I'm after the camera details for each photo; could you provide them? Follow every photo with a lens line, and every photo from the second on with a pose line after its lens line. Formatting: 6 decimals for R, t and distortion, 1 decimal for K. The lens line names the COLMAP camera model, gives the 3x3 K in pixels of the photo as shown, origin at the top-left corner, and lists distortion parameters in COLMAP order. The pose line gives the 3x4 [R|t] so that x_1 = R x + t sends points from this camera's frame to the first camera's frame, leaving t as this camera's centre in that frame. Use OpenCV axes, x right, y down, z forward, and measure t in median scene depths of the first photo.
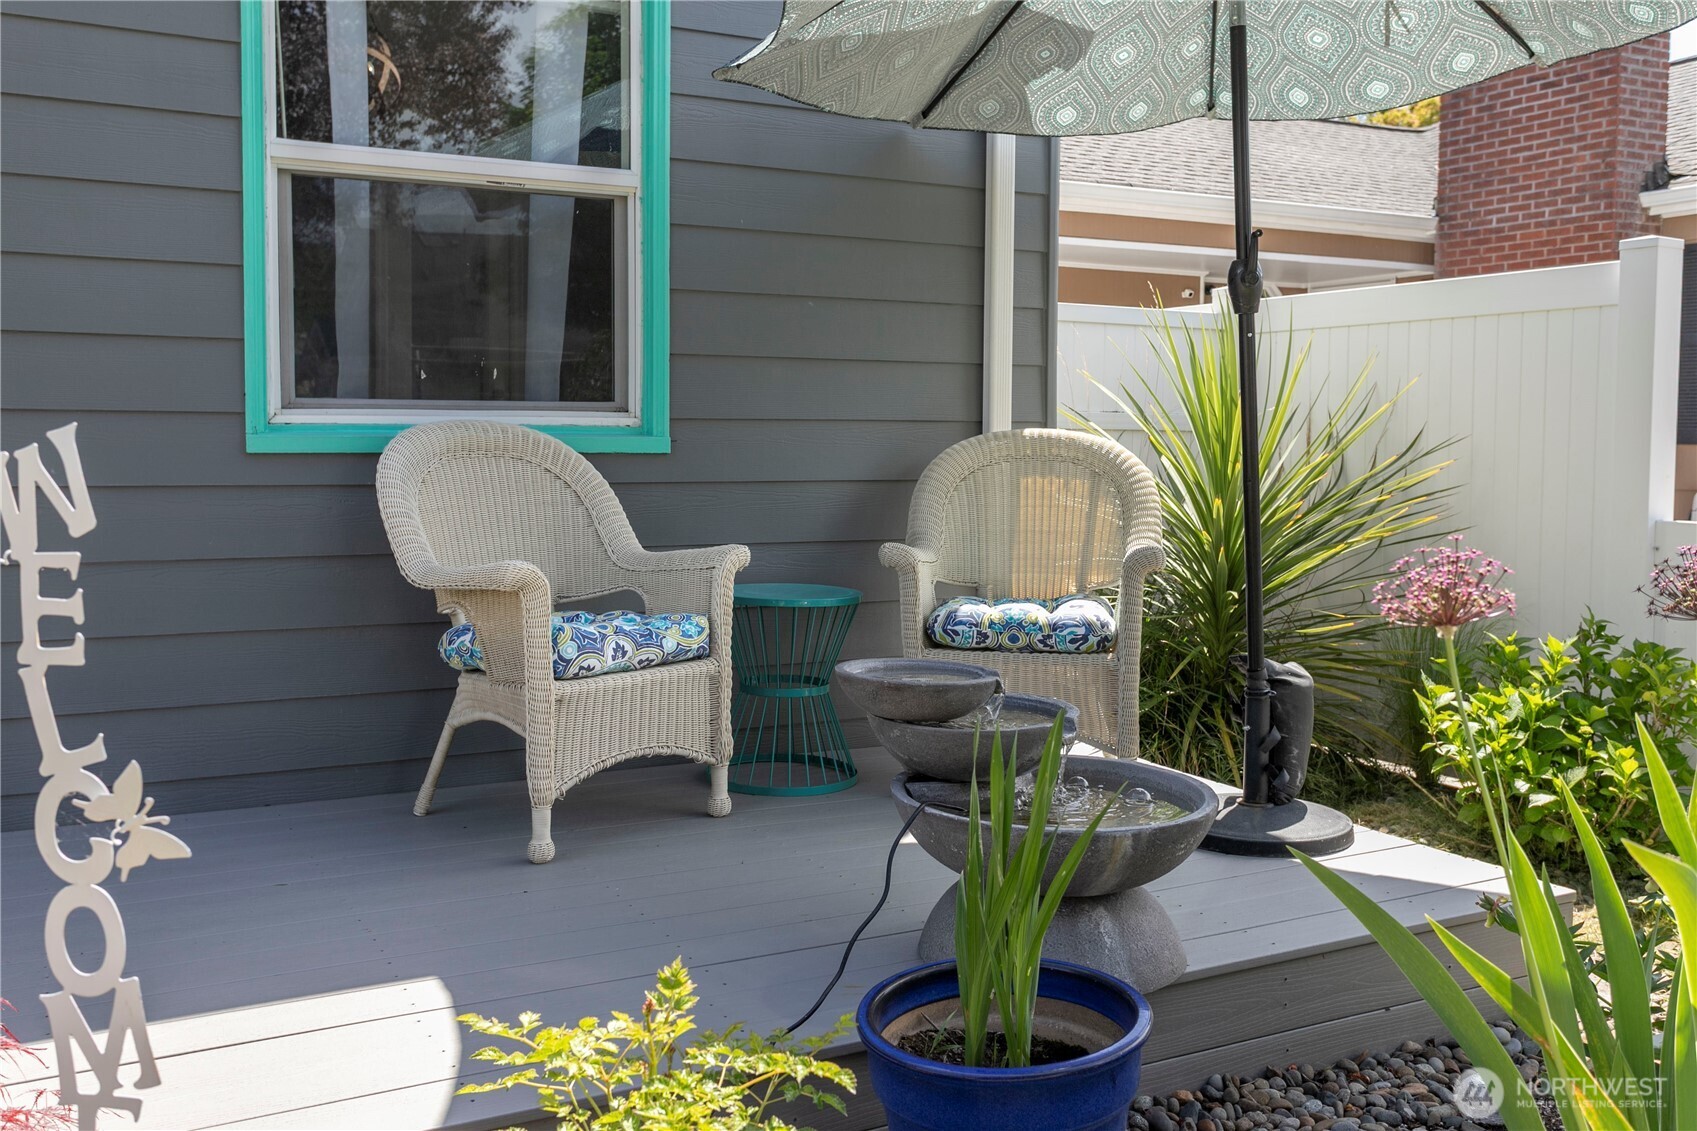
lens RADIAL K [[1508.9, 0, 841.3], [0, 1508.9, 561.7], [0, 0, 1]] dist [0.027311, 0.007105]
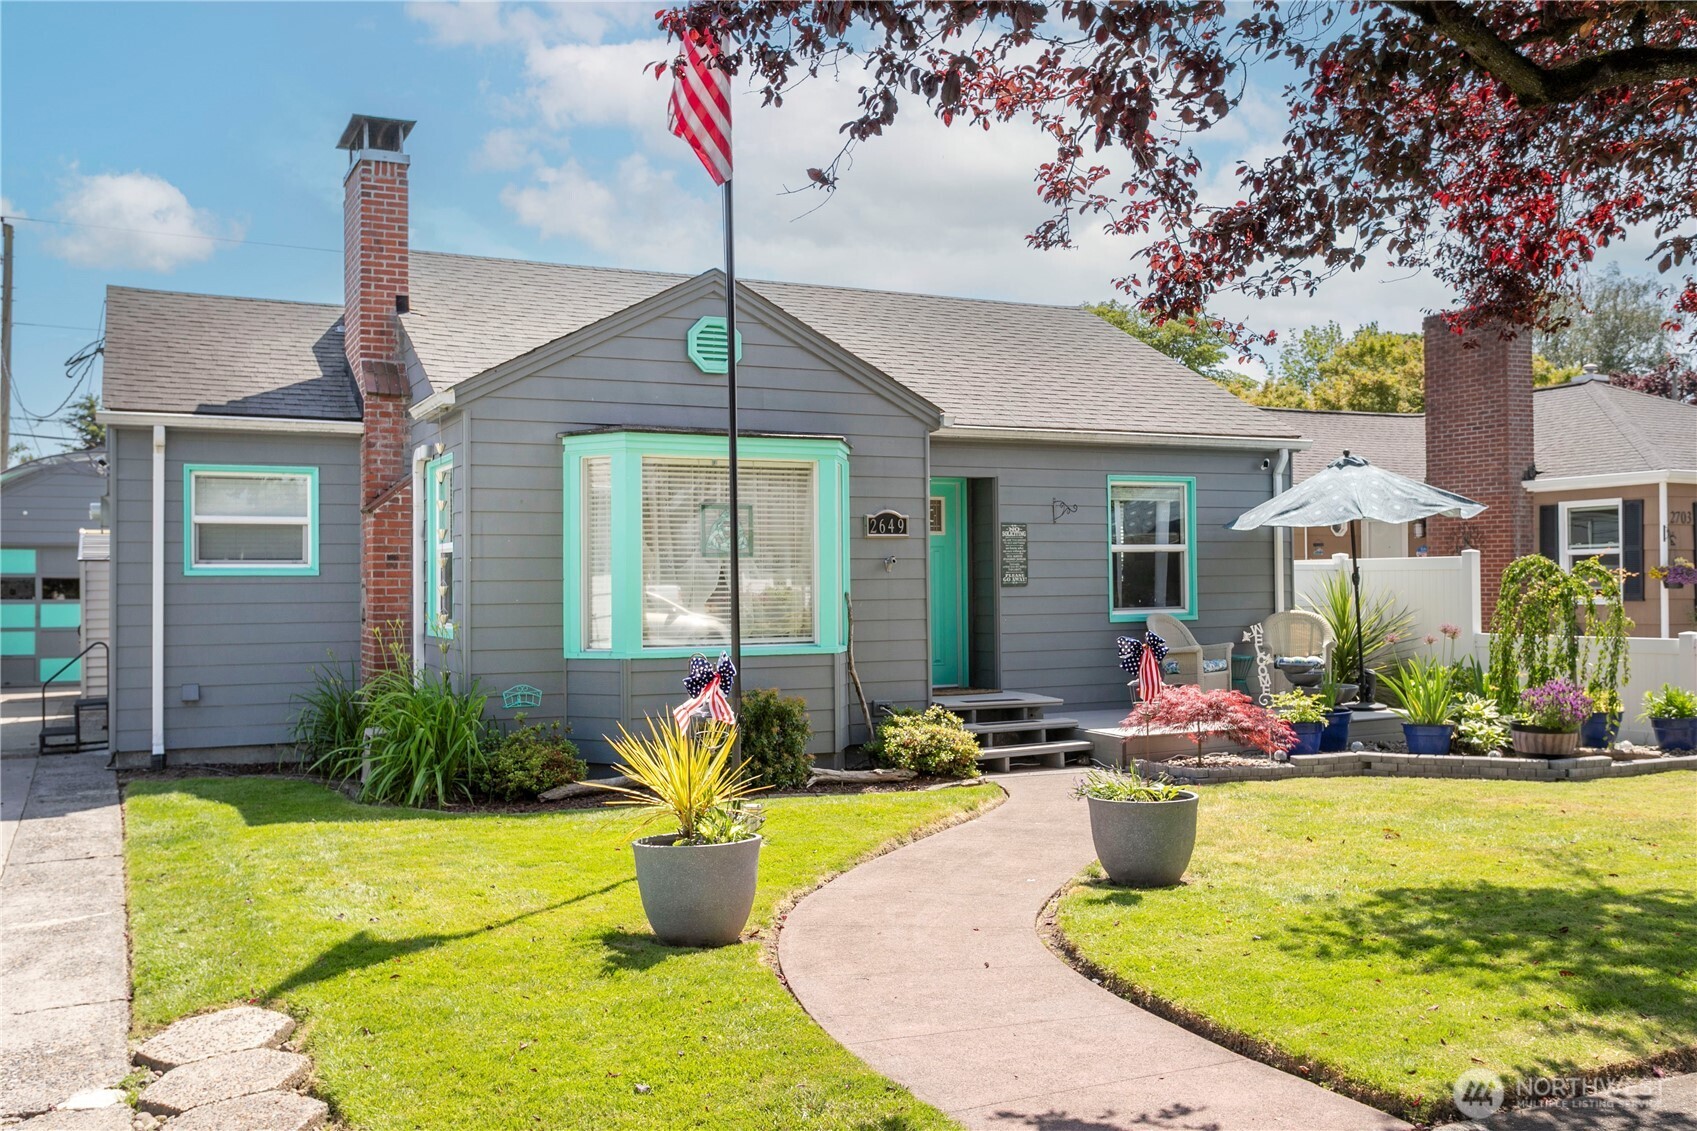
lens RADIAL K [[1508.9, 0, 841.3], [0, 1508.9, 561.7], [0, 0, 1]] dist [0.027311, 0.007105]
pose [[0.999224, -0.020896, -0.033391, -0.862717], [0.017715, 0.995520, -0.092878, 0.116679], [0.035183, 0.092214, 0.995117, -2.750237]]
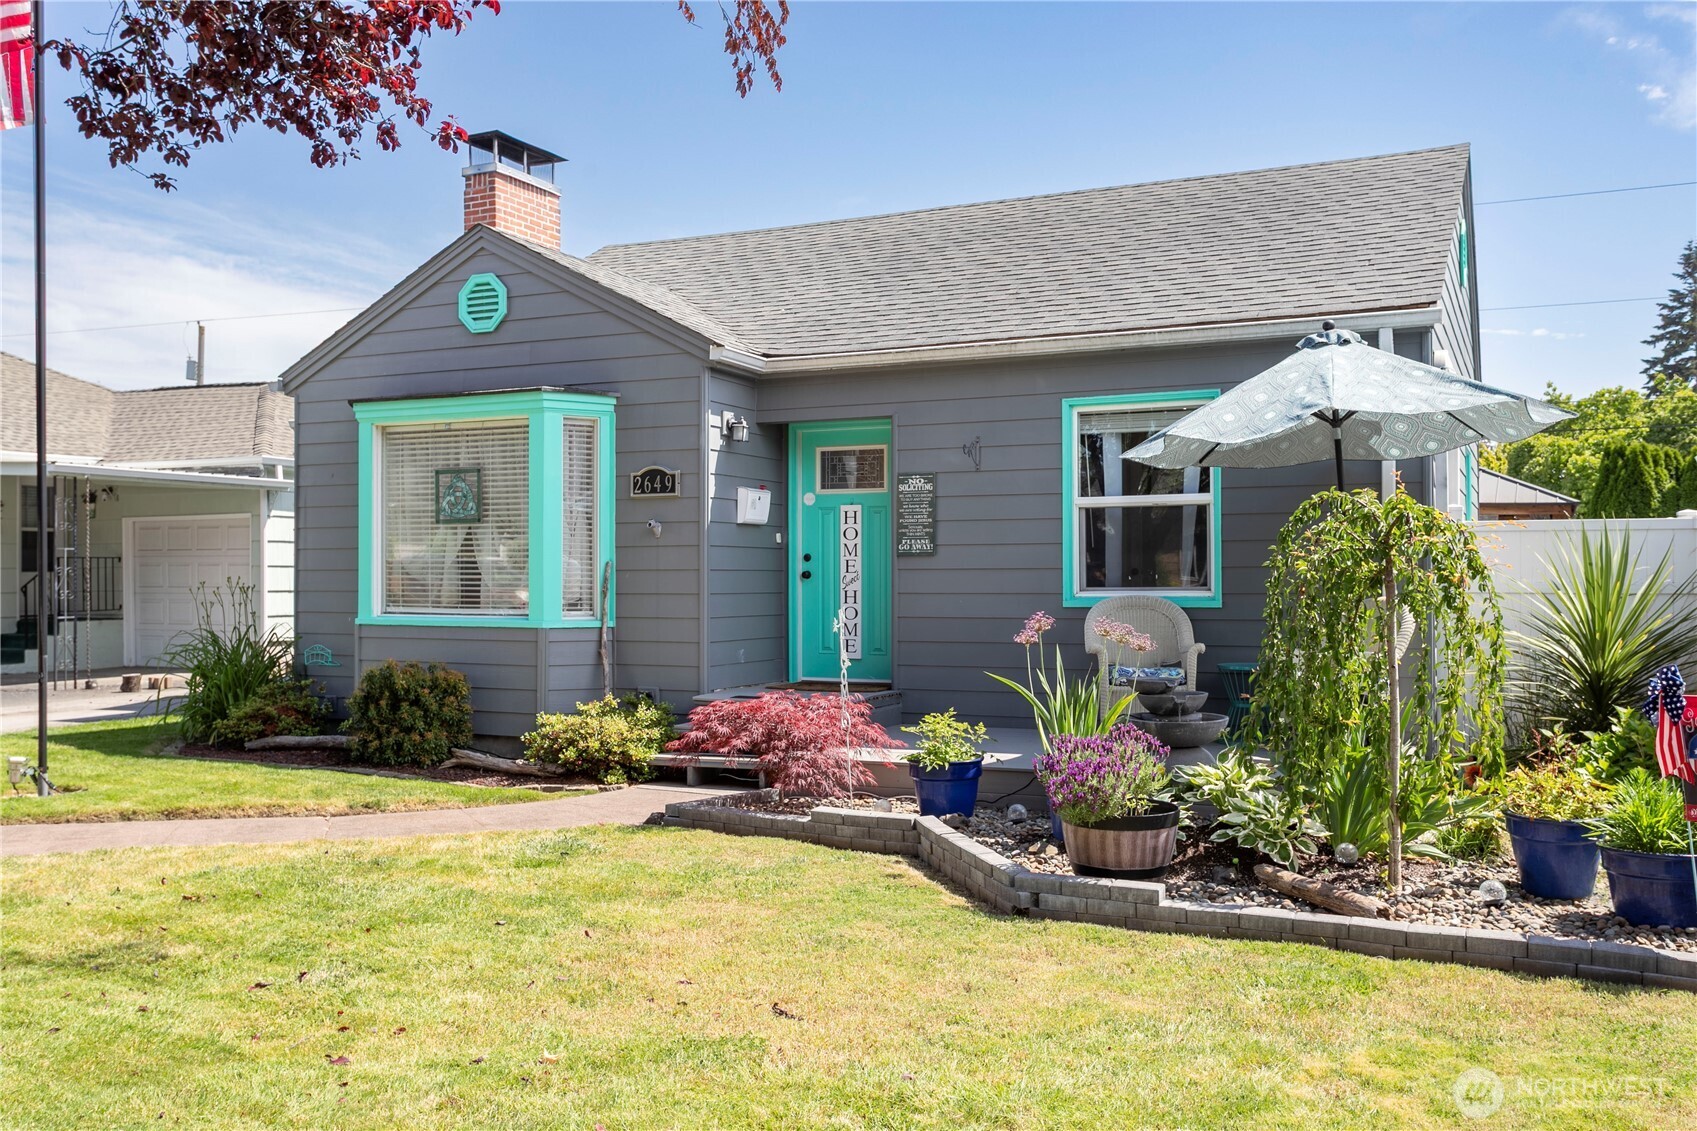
lens RADIAL K [[1508.9, 0, 841.3], [0, 1508.9, 561.7], [0, 0, 1]] dist [0.027311, 0.007105]
pose [[0.574399, -0.022315, -0.818271, 1.509842], [-0.057483, 0.996061, -0.067515, 0.052977], [0.816554, 0.085817, 0.570854, -0.886256]]
